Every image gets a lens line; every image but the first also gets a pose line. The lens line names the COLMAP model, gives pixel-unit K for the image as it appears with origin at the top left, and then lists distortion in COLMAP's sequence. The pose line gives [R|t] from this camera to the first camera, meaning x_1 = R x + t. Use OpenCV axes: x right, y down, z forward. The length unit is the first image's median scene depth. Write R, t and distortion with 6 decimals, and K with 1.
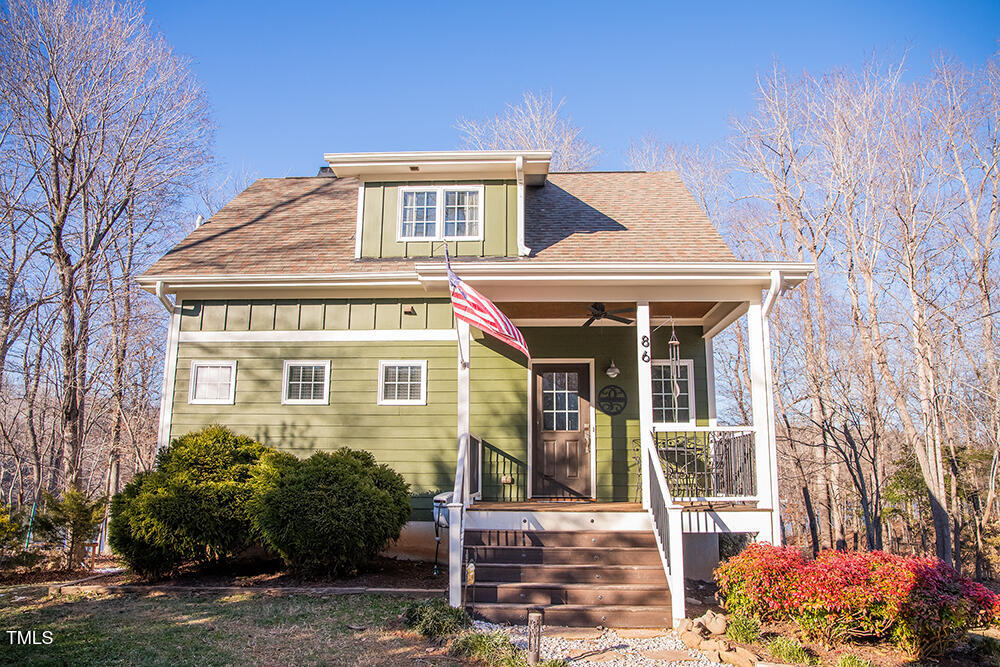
lens RADIAL K [[706.2, 0, 501.3], [0, 706.2, 338.9], [0, 0, 1]] dist [-0.110100, 0.088185]
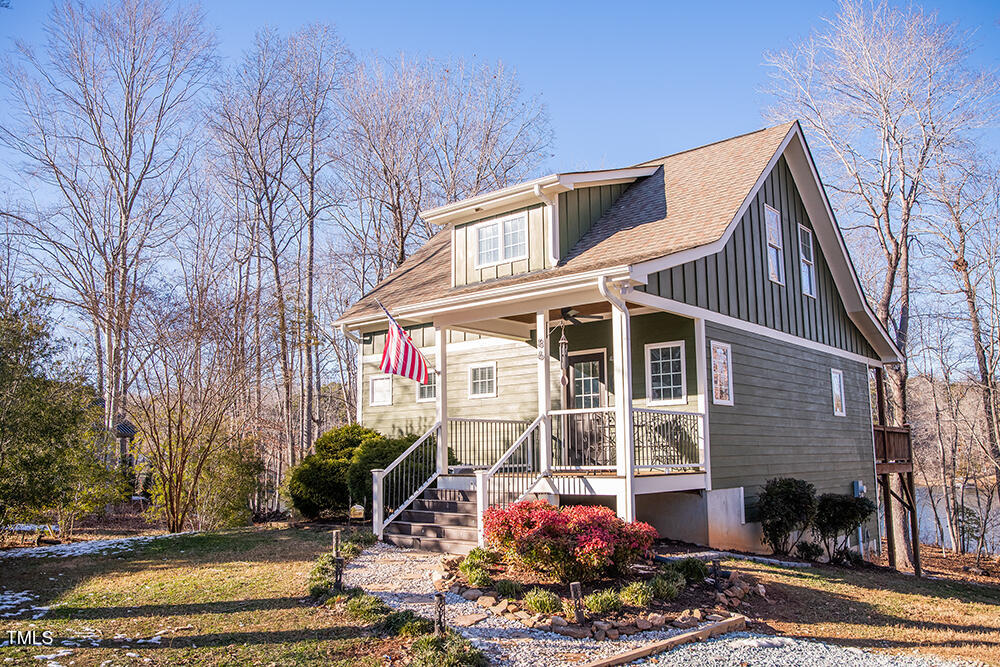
lens RADIAL K [[806.1, 0, 500.0], [0, 806.1, 333.5], [0, 0, 1]] dist [-0.084520, 0.000361]
pose [[0.785934, -0.108138, -0.608780, 0.798398], [0.134245, 0.990944, -0.002711, -0.014785], [0.603560, -0.079595, 0.793334, -0.142915]]
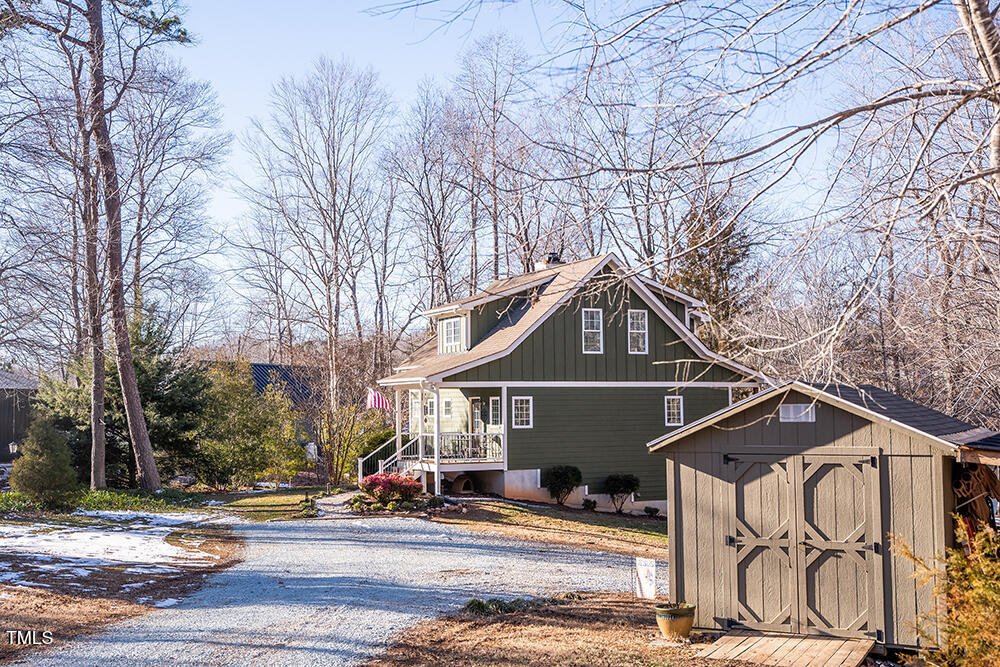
lens RADIAL K [[1236.2, 0, 500.0], [0, 1236.2, 333.5], [0, 0, 1]] dist [0.014906, 0.002572]
pose [[0.452309, -0.059912, -0.889846, 3.694105], [0.185344, 0.982273, 0.028075, -0.270074], [0.872390, -0.177626, 0.455396, -0.710601]]
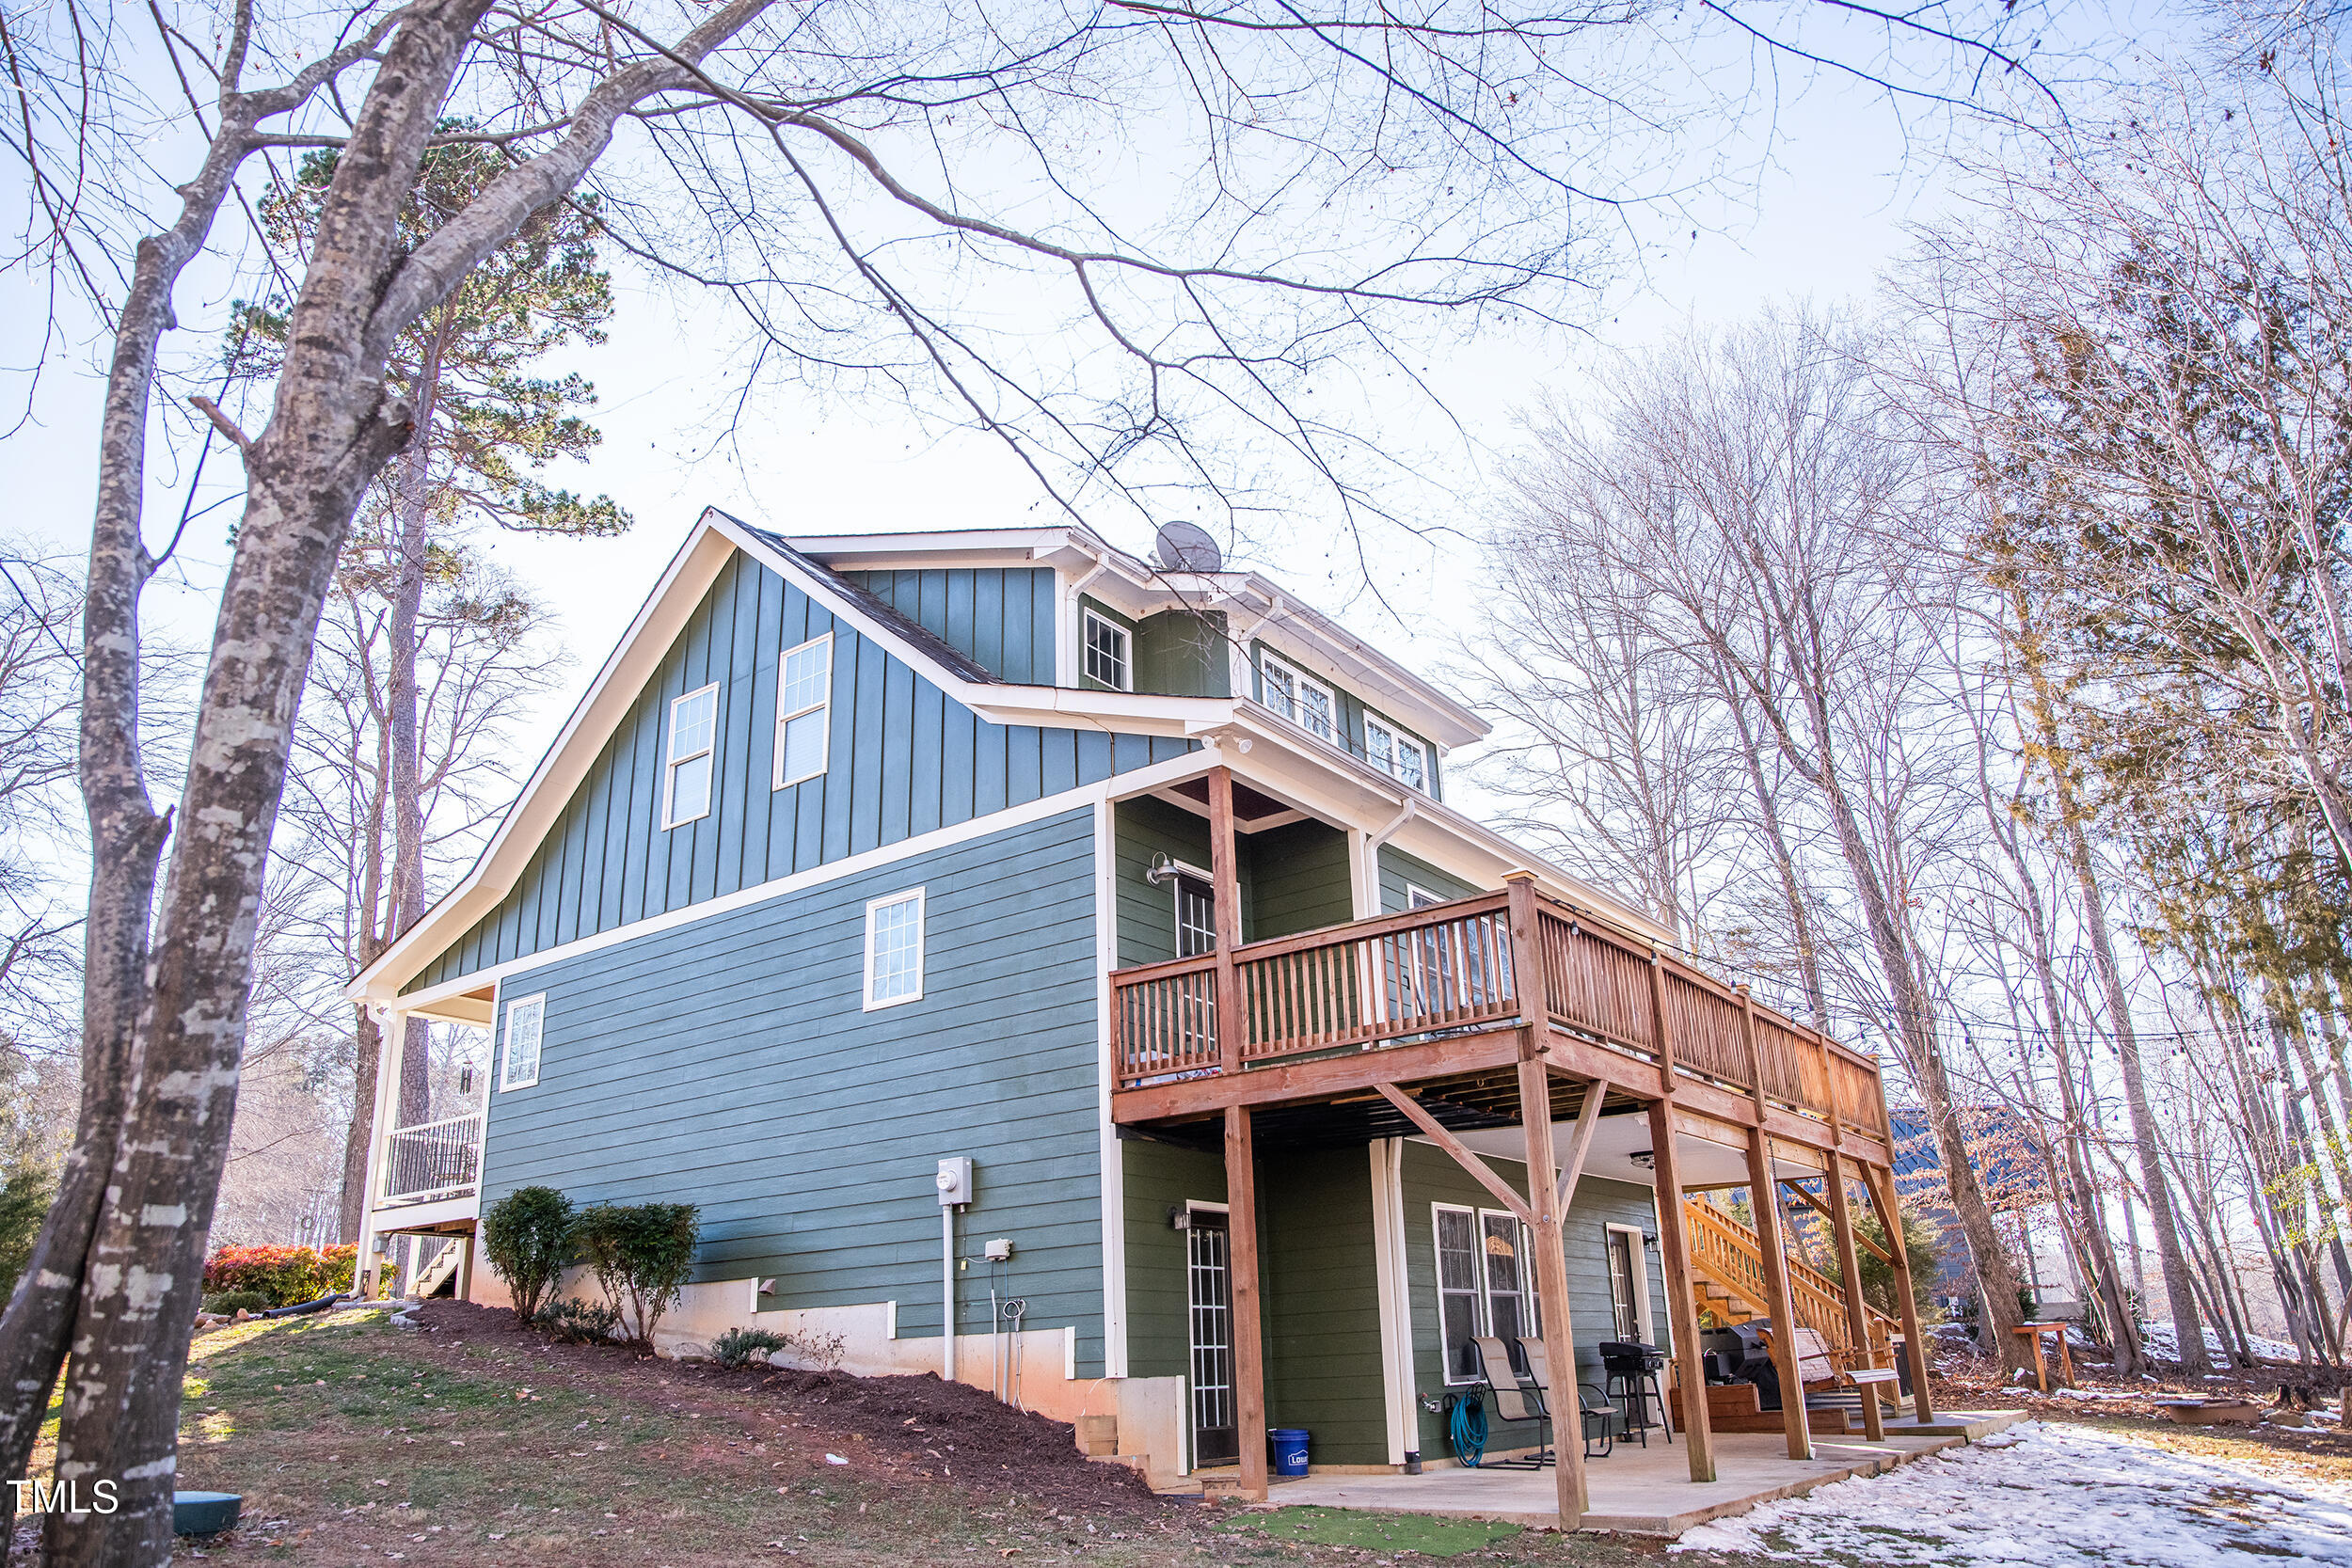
lens RADIAL K [[1627.6, 0, 1188.2], [0, 1627.6, 792.0], [0, 0, 1]] dist [-0.107108, 0.087582]
pose [[-0.557508, -0.273627, -0.783781, 1.298841], [0.195085, 0.874500, -0.444062, 0.737972], [0.806924, -0.400473, -0.434160, 2.435132]]
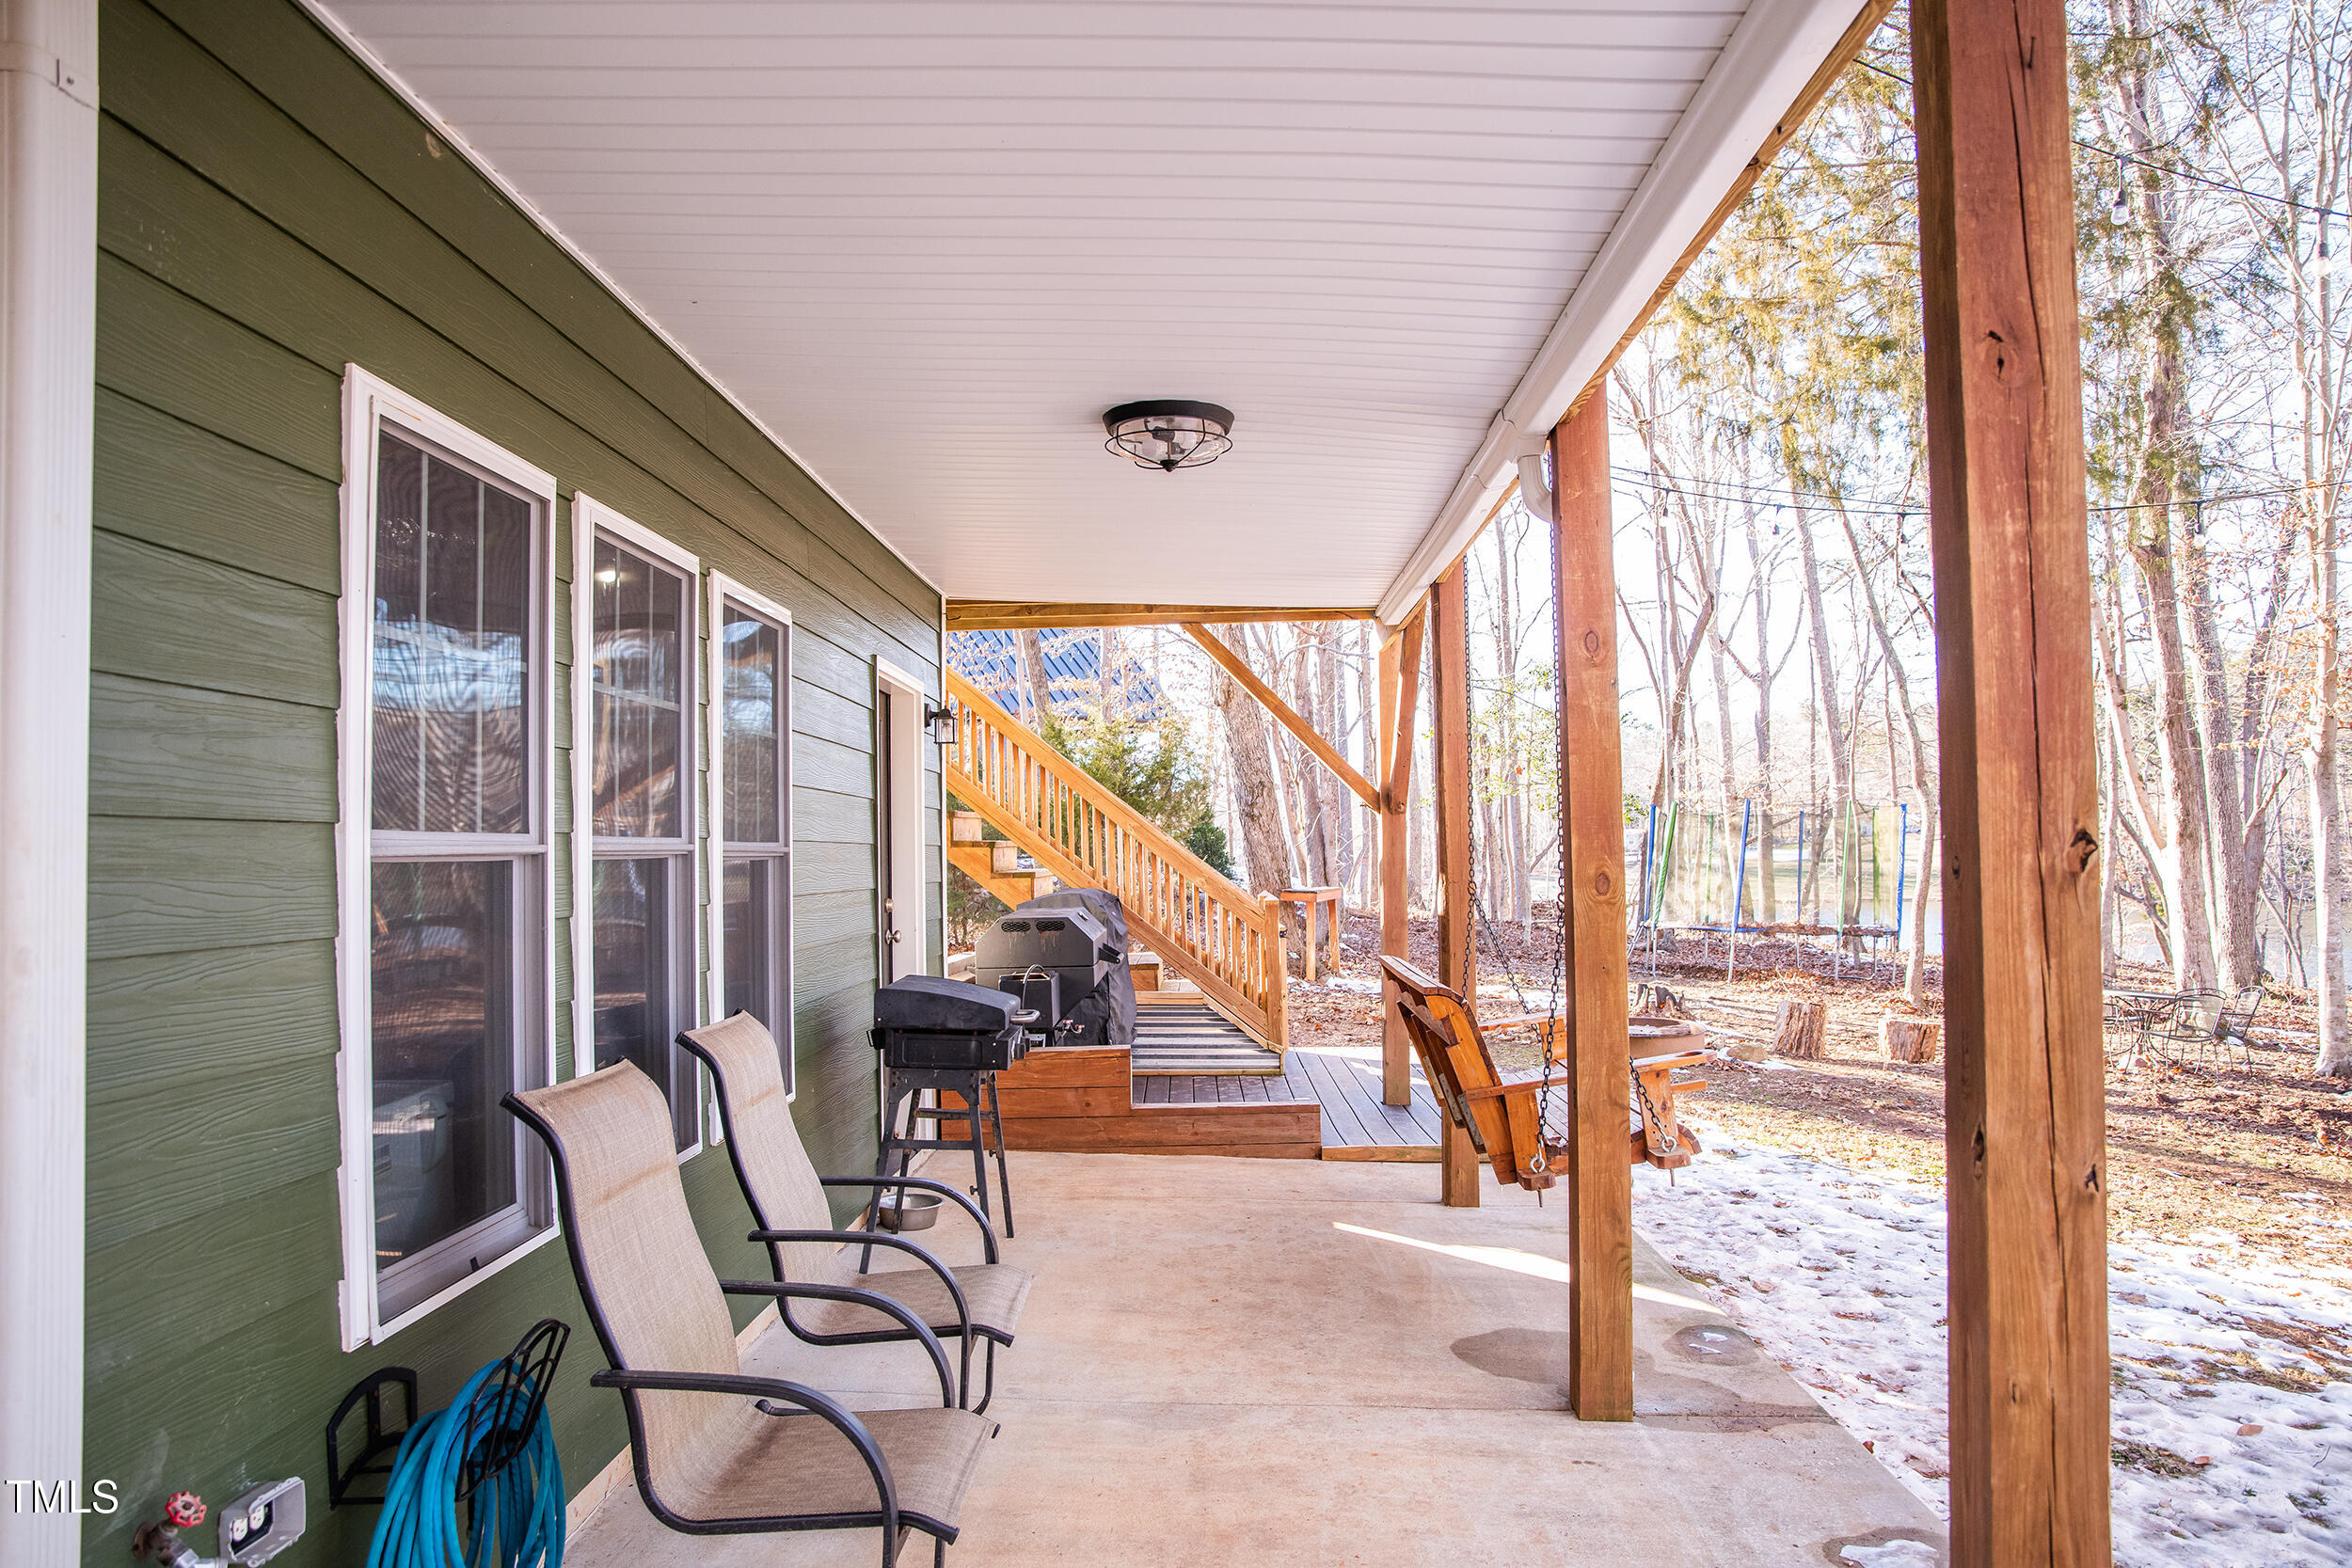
lens RADIAL K [[1627.6, 0, 1188.2], [0, 1627.6, 792.0], [0, 0, 1]] dist [-0.107108, 0.087582]
pose [[0.020603, -0.043605, -0.998836, 0.298819], [0.212705, 0.976368, -0.038237, 0.581146], [0.976899, -0.211670, 0.029391, 1.990624]]
